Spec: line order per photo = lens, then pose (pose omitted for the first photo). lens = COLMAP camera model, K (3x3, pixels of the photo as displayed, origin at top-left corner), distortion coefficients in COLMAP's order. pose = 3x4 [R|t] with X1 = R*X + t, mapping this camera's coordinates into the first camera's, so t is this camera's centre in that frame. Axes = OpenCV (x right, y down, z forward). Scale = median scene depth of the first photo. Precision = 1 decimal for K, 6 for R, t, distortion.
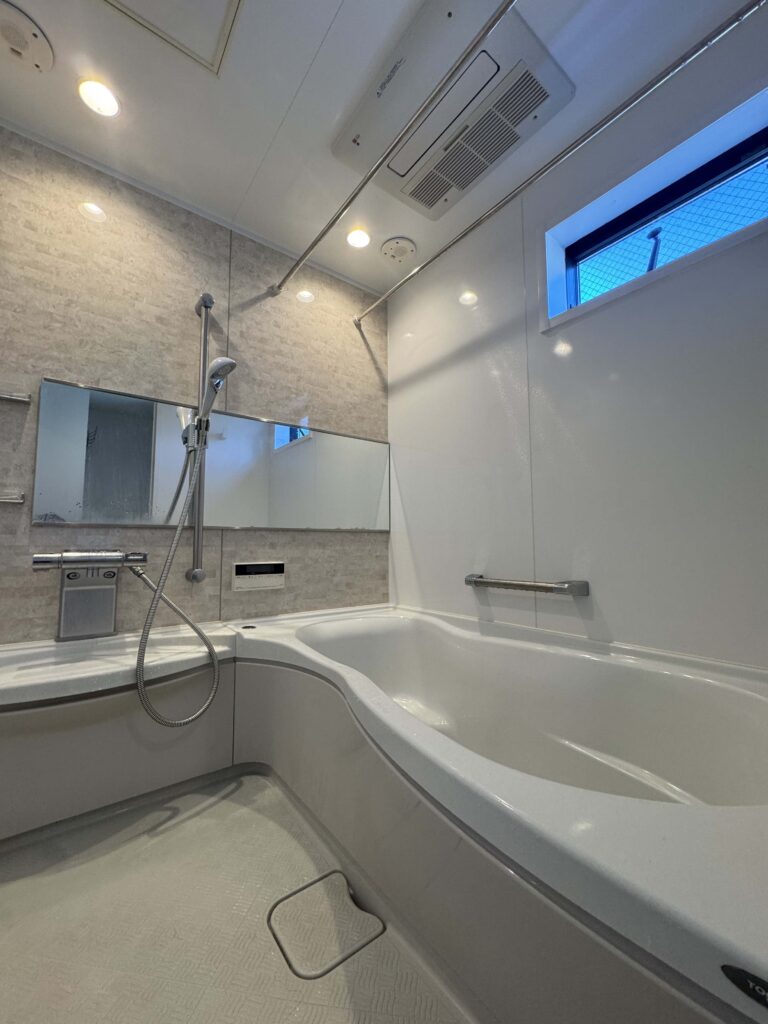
lens RADIAL K [[409.7, 0, 385.5], [0, 409.7, 512.9], [0, 0, 1]] dist [-0.002992, 0.000328]
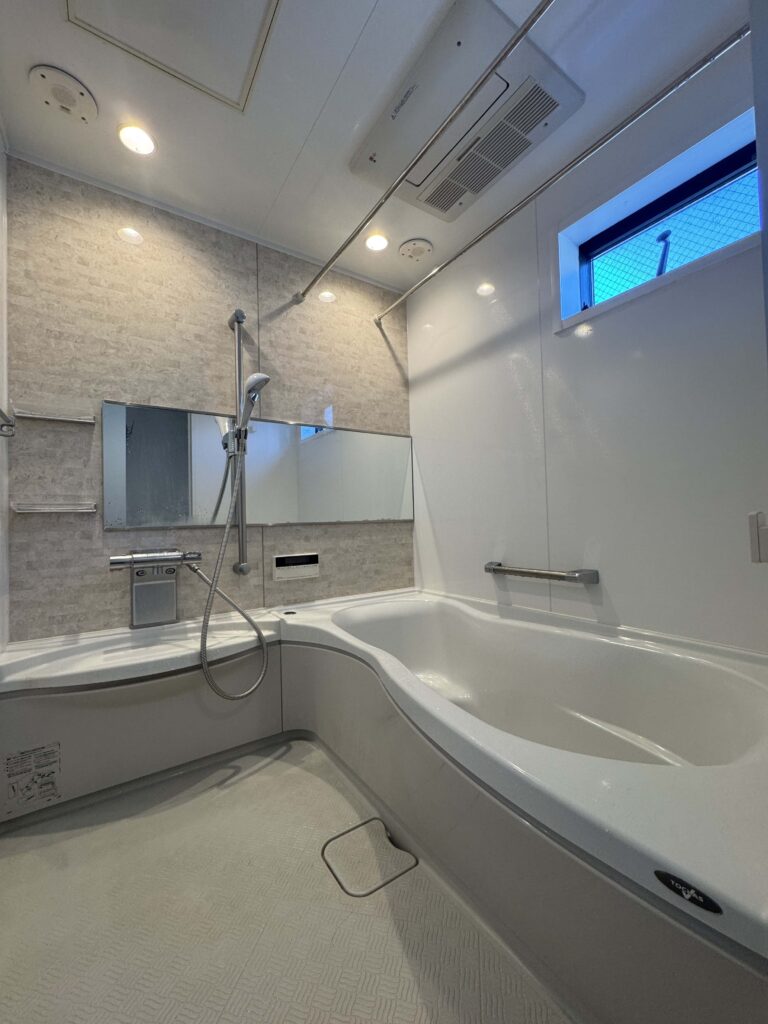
lens RADIAL K [[409.7, 0, 385.3], [0, 409.7, 513.1], [0, 0, 1]] dist [-0.002992, 0.000328]
pose [[0.997888, -0.024727, -0.060066, 0.001075], [0.028289, 0.997846, 0.059188, -0.054543], [0.058473, -0.060762, 0.996438, -0.088505]]
